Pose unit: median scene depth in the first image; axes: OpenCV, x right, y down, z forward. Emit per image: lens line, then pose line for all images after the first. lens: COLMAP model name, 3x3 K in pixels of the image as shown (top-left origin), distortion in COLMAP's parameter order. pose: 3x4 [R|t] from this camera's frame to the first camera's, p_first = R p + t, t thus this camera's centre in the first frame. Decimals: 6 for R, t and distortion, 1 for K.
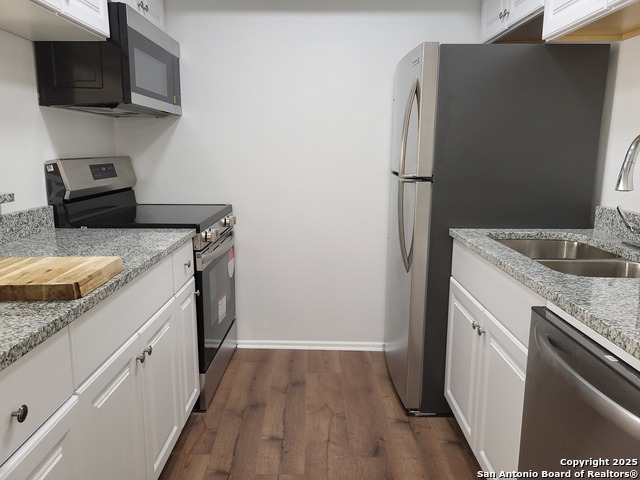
lens RADIAL K [[484.4, 0, 313.3], [0, 484.4, 239.1], [0, 0, 1]] dist [0.037776, -0.021766]
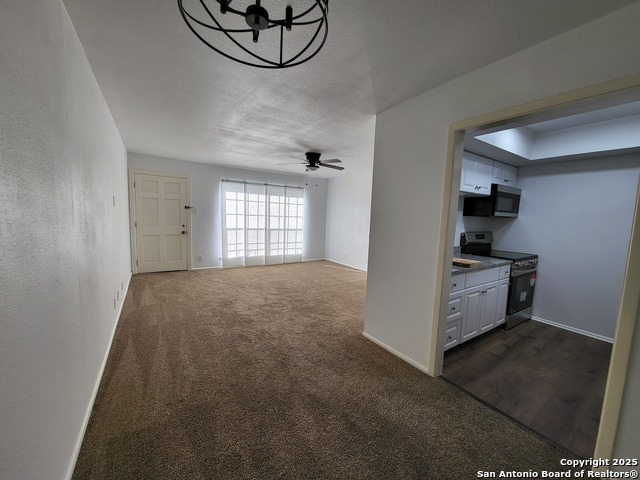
lens RADIAL K [[250.0, 0, 313.5], [0, 250.0, 240.4], [0, 0, 1]] dist [-0.008199, 0.000071]
pose [[0.547789, 0.097303, -0.830939, 0.287075], [-0.180348, 0.983596, -0.003714, 0.073326], [0.816947, 0.151893, 0.556351, -0.696907]]
